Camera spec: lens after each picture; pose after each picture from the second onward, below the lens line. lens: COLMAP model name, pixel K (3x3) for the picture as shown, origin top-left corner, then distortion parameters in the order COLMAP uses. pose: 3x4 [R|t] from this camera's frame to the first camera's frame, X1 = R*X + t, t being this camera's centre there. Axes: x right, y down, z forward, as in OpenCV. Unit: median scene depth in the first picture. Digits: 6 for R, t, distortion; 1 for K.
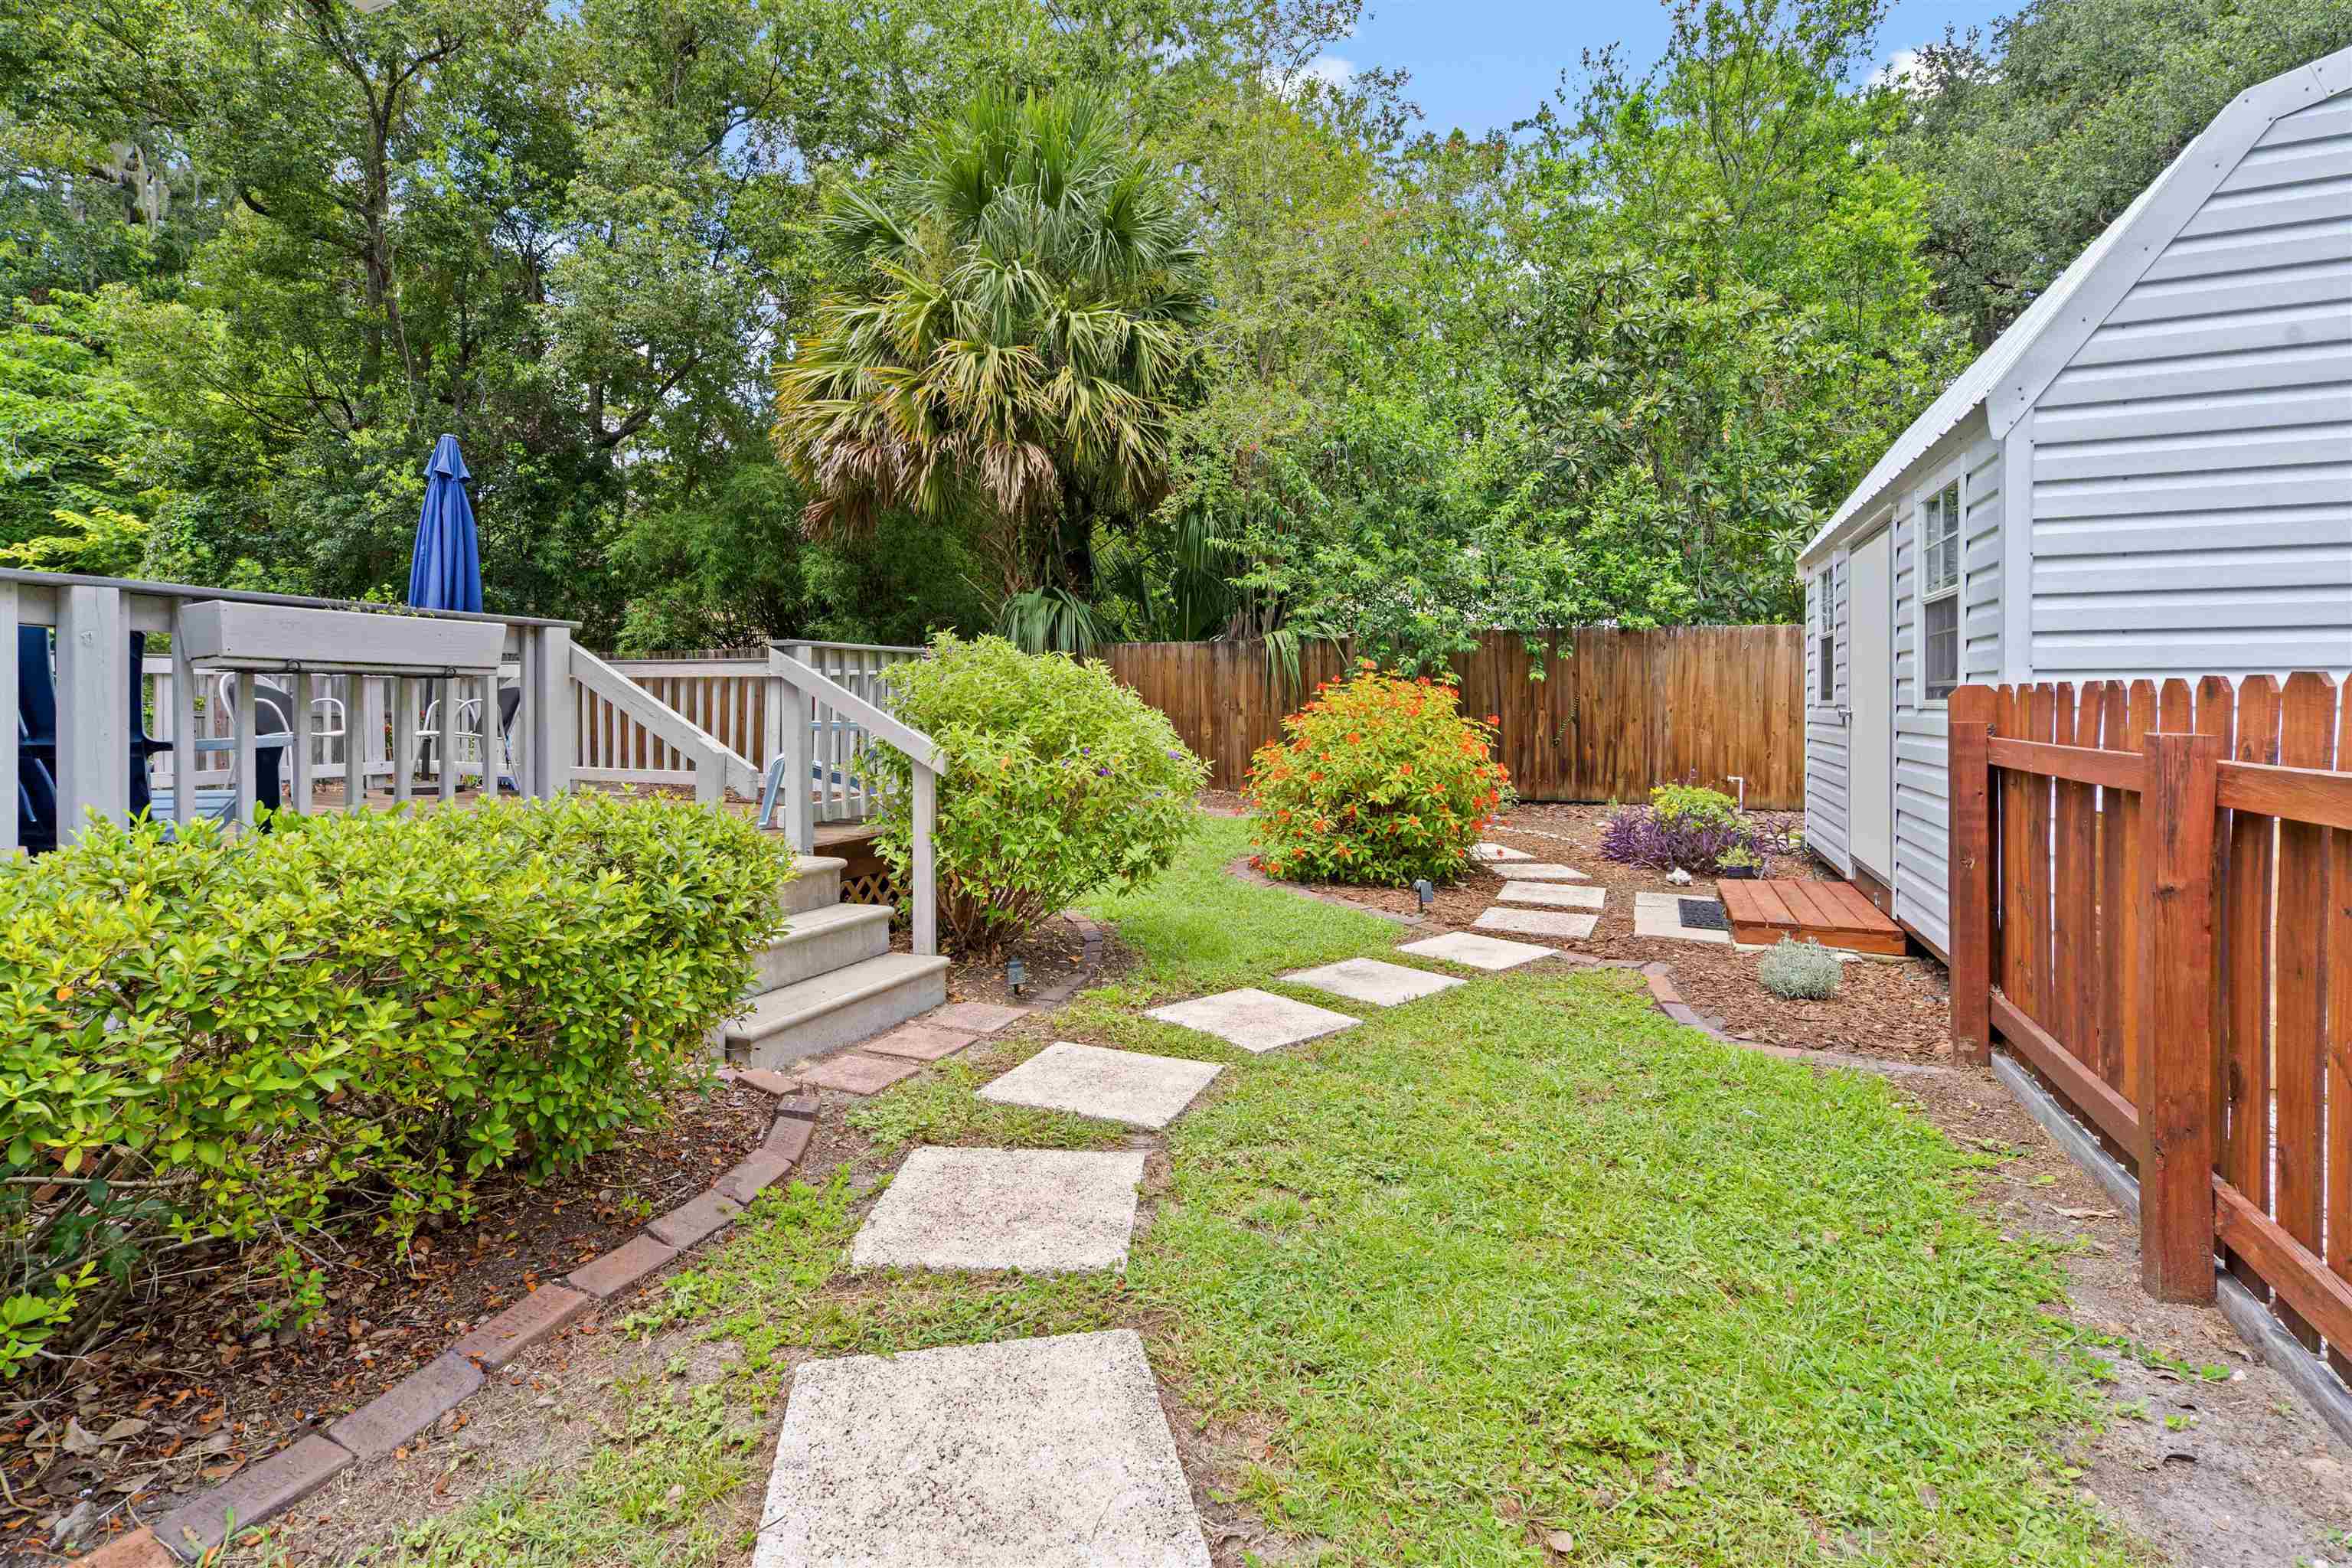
lens RADIAL K [[1079.9, 0, 1163.2], [0, 1079.9, 709.6], [0, 0, 1]] dist [0.004146, 0.001146]
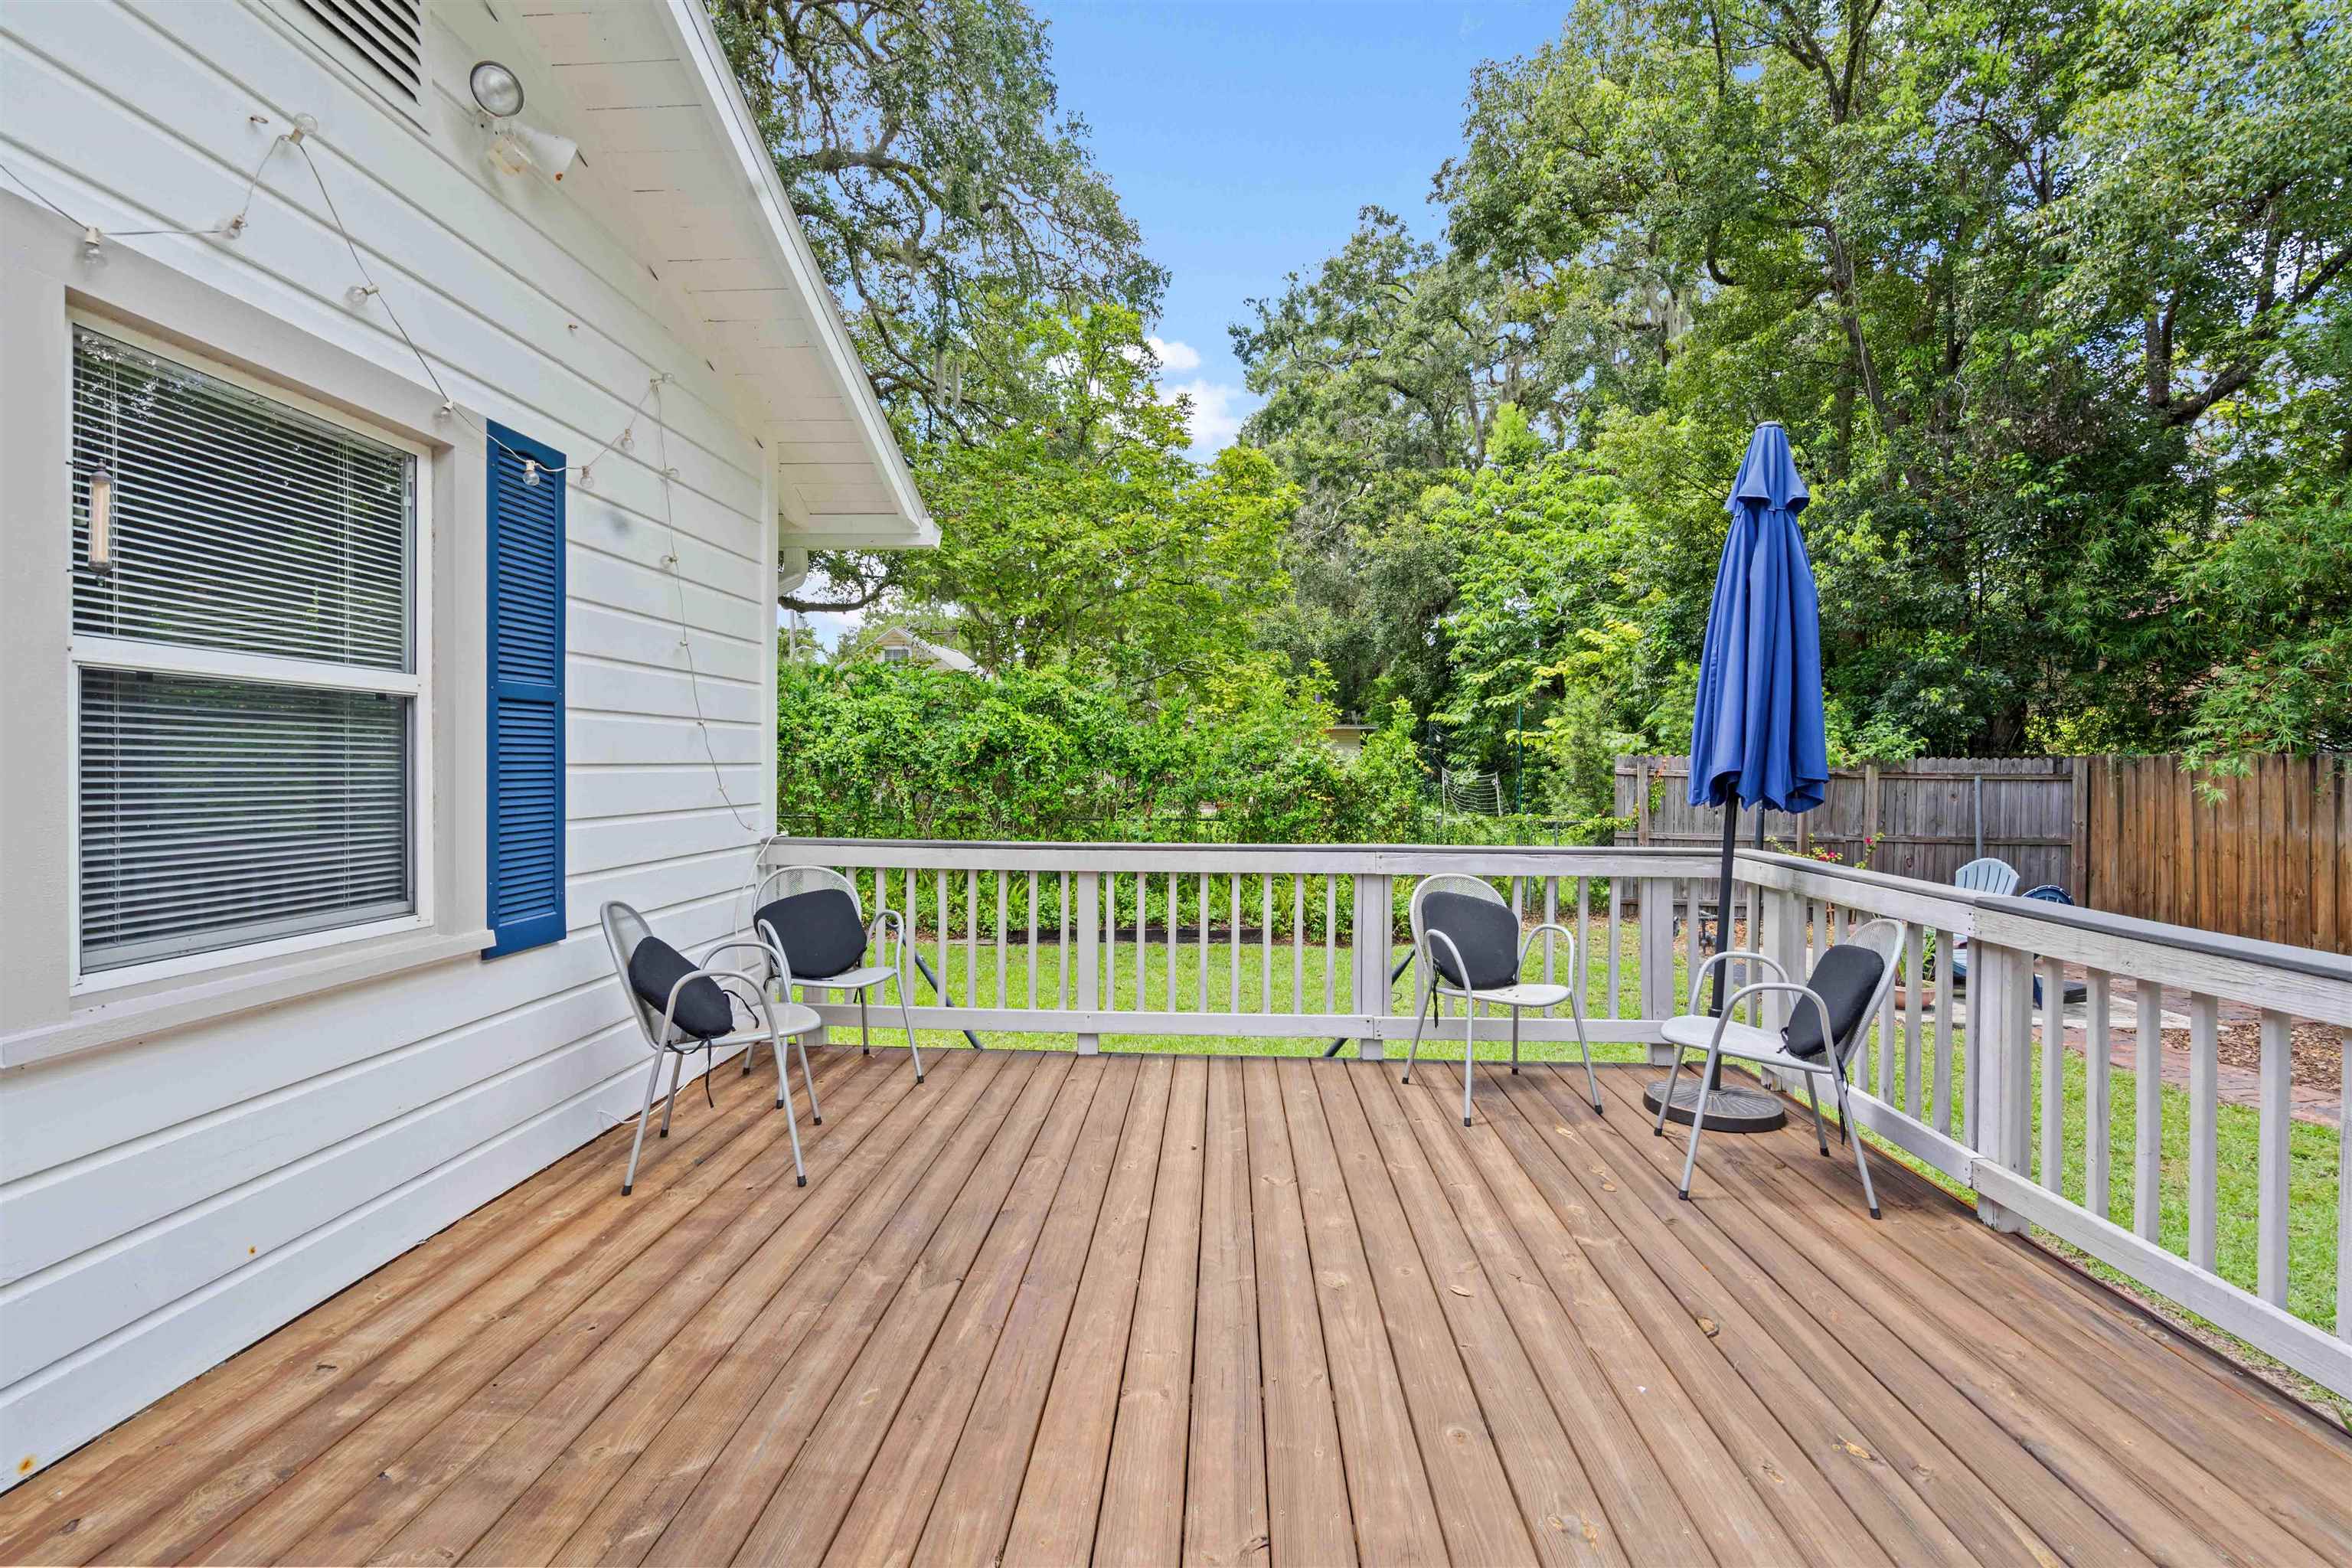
lens RADIAL K [[1079.9, 0, 1165.0], [0, 1079.9, 776.2], [0, 0, 1]] dist [0.004146, 0.001146]
pose [[0.336962, 0.010136, -0.941464, -0.120632], [-0.010069, 0.999924, 0.007162, -0.038443], [0.941464, 0.007066, 0.337039, 0.242517]]
